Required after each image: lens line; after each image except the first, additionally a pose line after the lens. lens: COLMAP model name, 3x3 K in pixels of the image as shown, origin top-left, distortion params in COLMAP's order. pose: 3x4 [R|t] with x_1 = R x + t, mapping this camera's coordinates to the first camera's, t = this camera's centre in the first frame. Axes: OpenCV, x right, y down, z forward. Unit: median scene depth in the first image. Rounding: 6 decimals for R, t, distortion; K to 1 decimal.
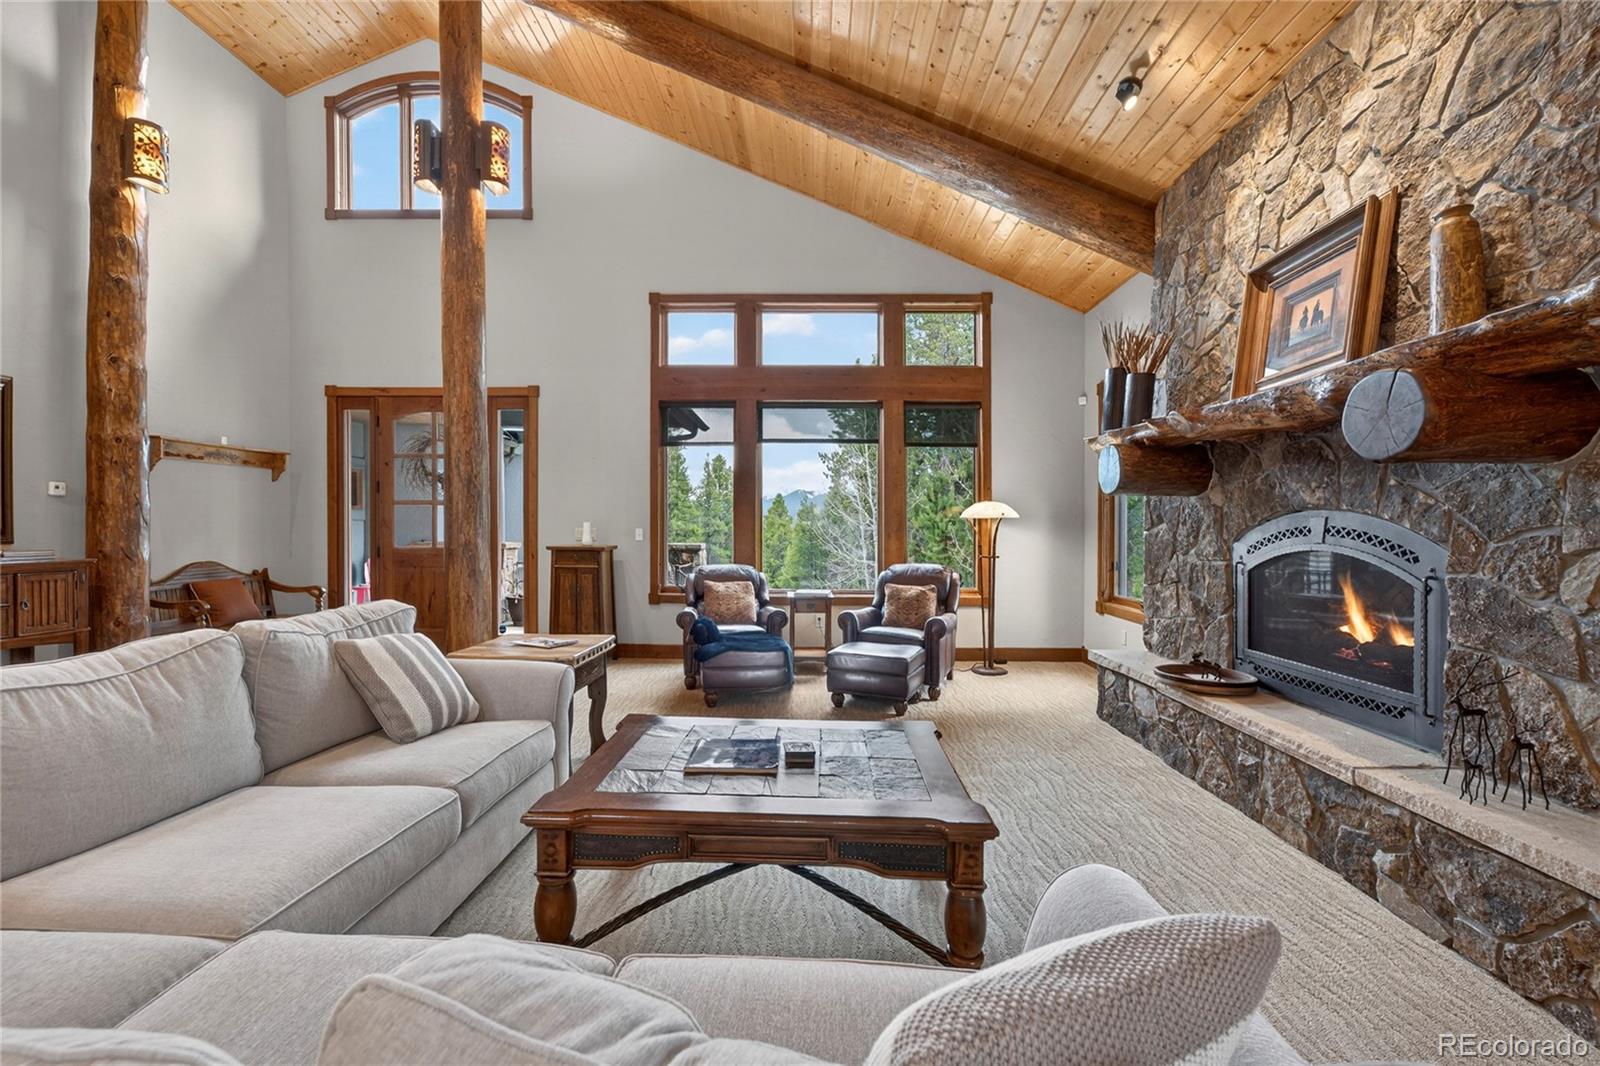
lens RADIAL K [[661.7, 0, 802.2], [0, 661.7, 530.8], [0, 0, 1]] dist [0.001894, 0.001044]
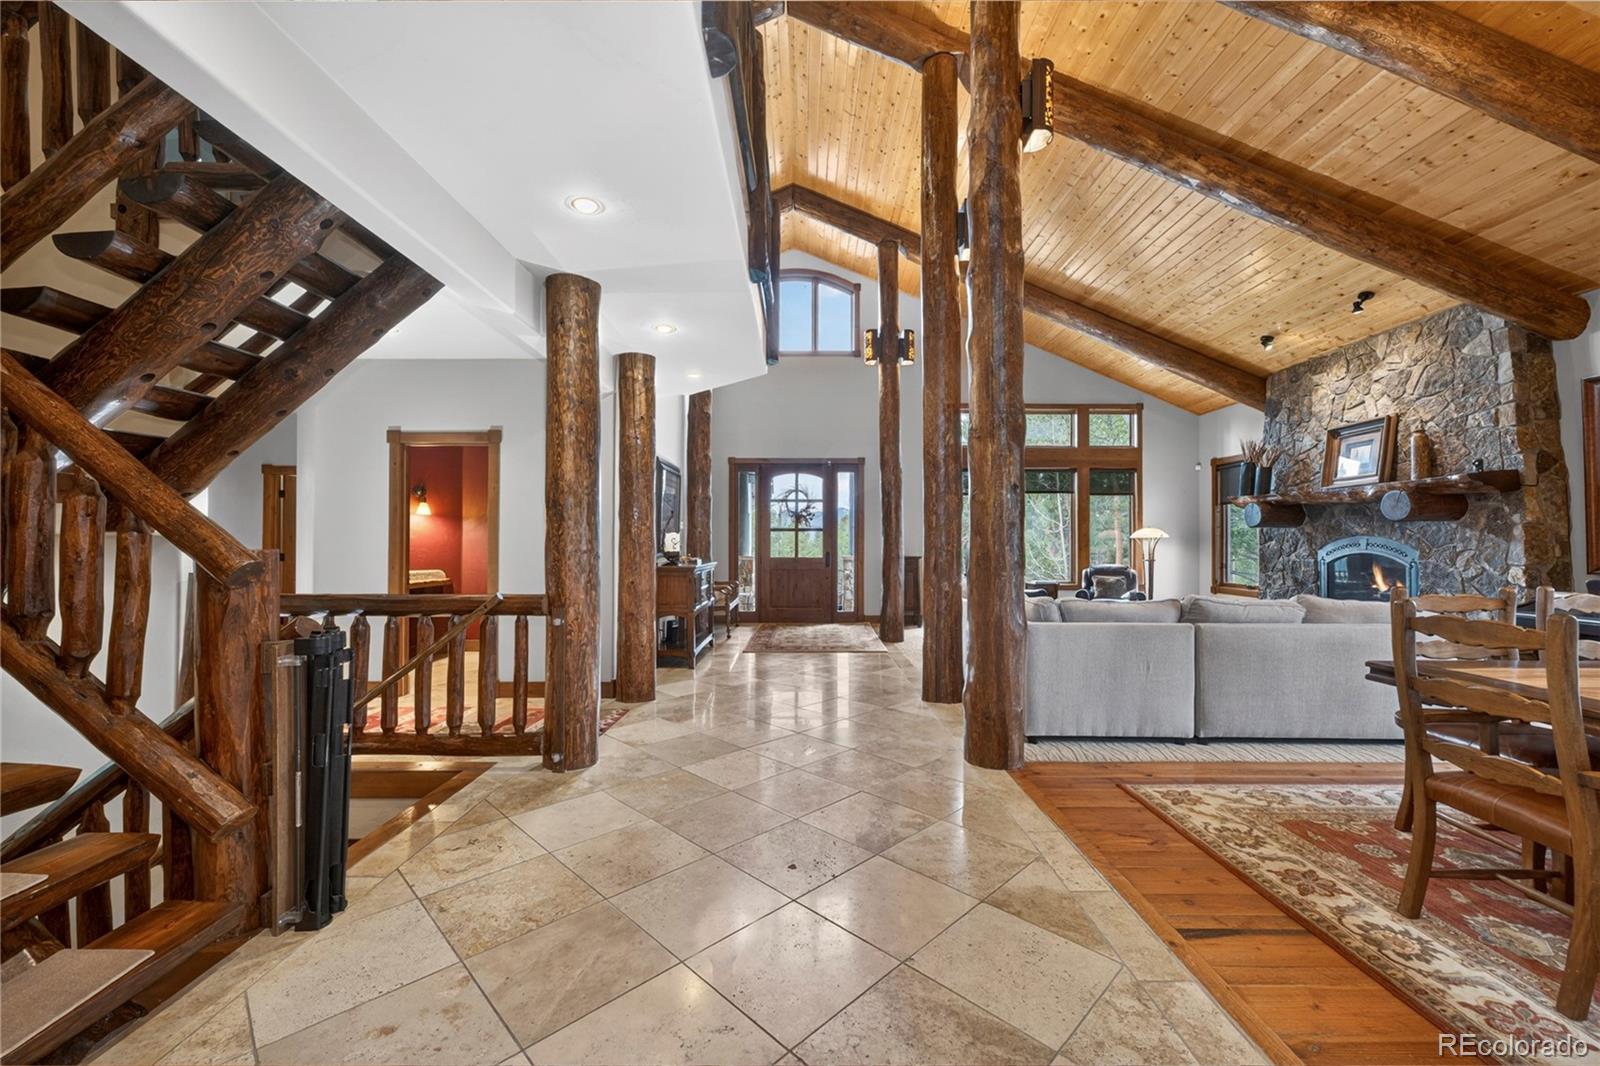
lens RADIAL K [[631.0, 0, 788.3], [0, 631.0, 542.9], [0, 0, 1]] dist [-0.005139, 0.002747]
pose [[0.999908, -0.003609, -0.013083, -0.912766], [0.003541, 0.999980, -0.005269, -0.001297], [0.013102, 0.005223, 0.999901, -0.934722]]
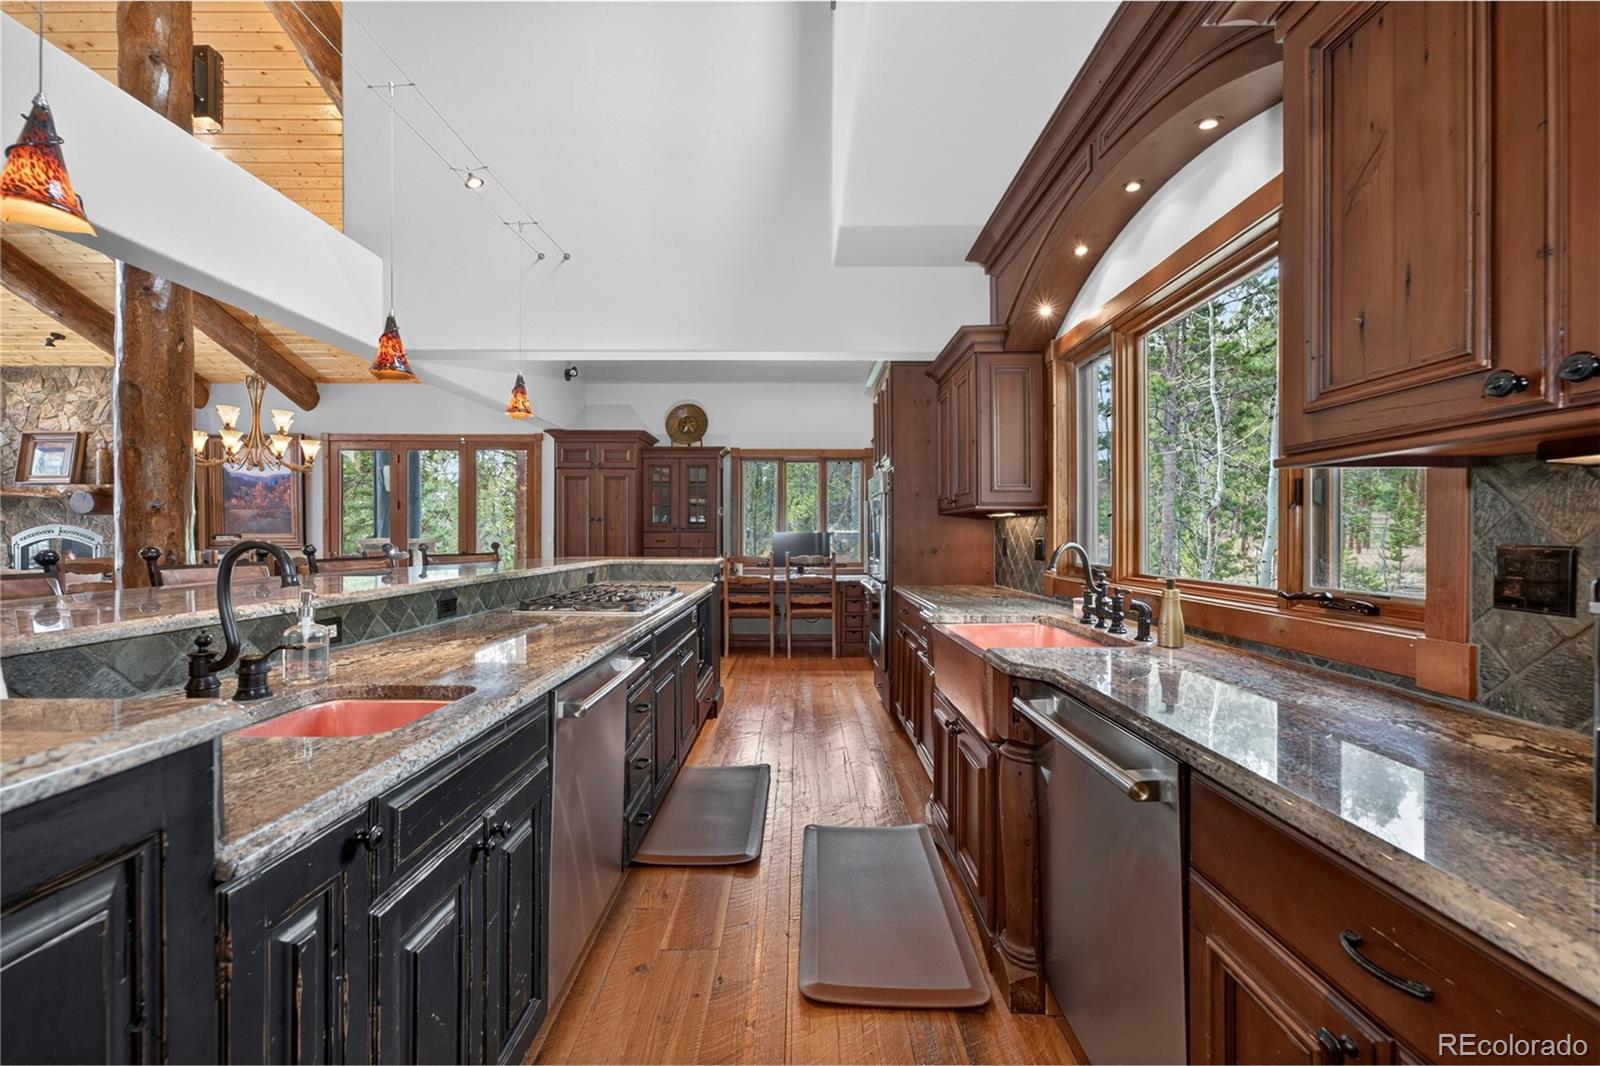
lens RADIAL K [[631.0, 0, 794.1], [0, 631.0, 533.8], [0, 0, 1]] dist [-0.005139, 0.002747]
pose [[-0.005614, -0.003087, 0.999979, -1.477919], [0.000542, 0.999995, 0.003090, 0.002698], [-0.999984, 0.000560, -0.005612, -1.638393]]
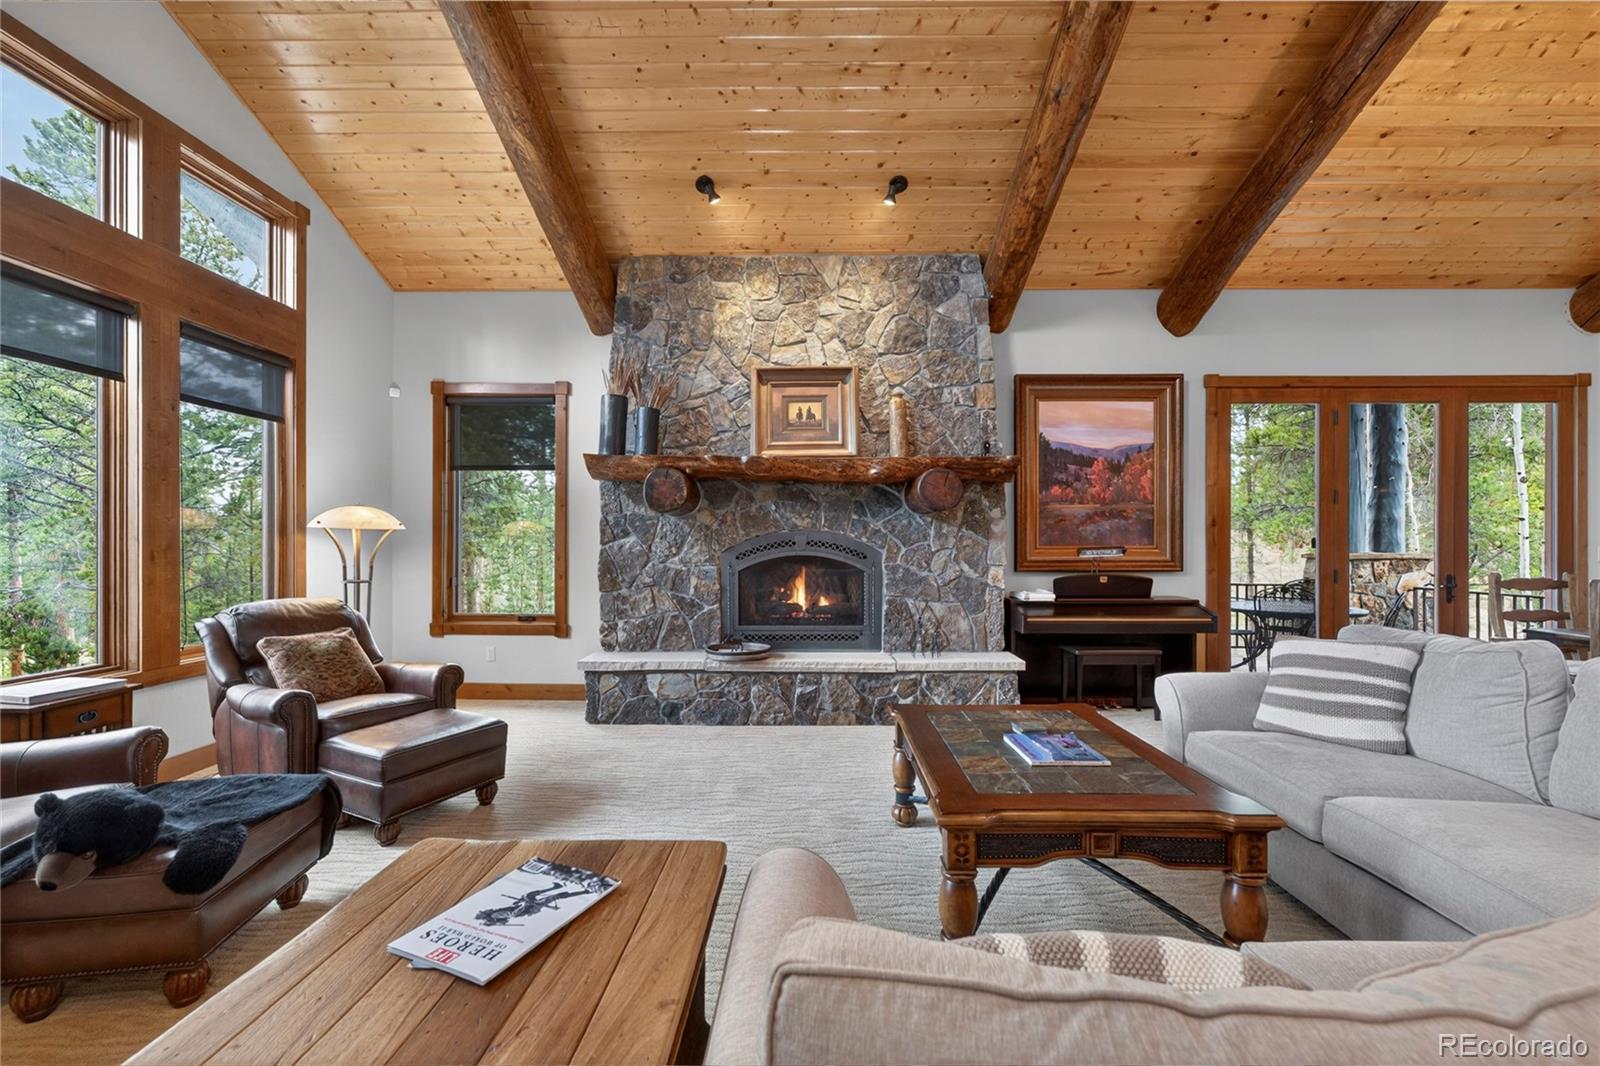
lens RADIAL K [[631.0, 0, 803.1], [0, 631.0, 535.3], [0, 0, 1]] dist [-0.005139, 0.002747]
pose [[0.000404, 0.014298, 0.999898, -0.591685], [0.004551, 0.999887, -0.014299, 0.002900], [-0.999990, 0.004557, 0.000338, 0.723070]]
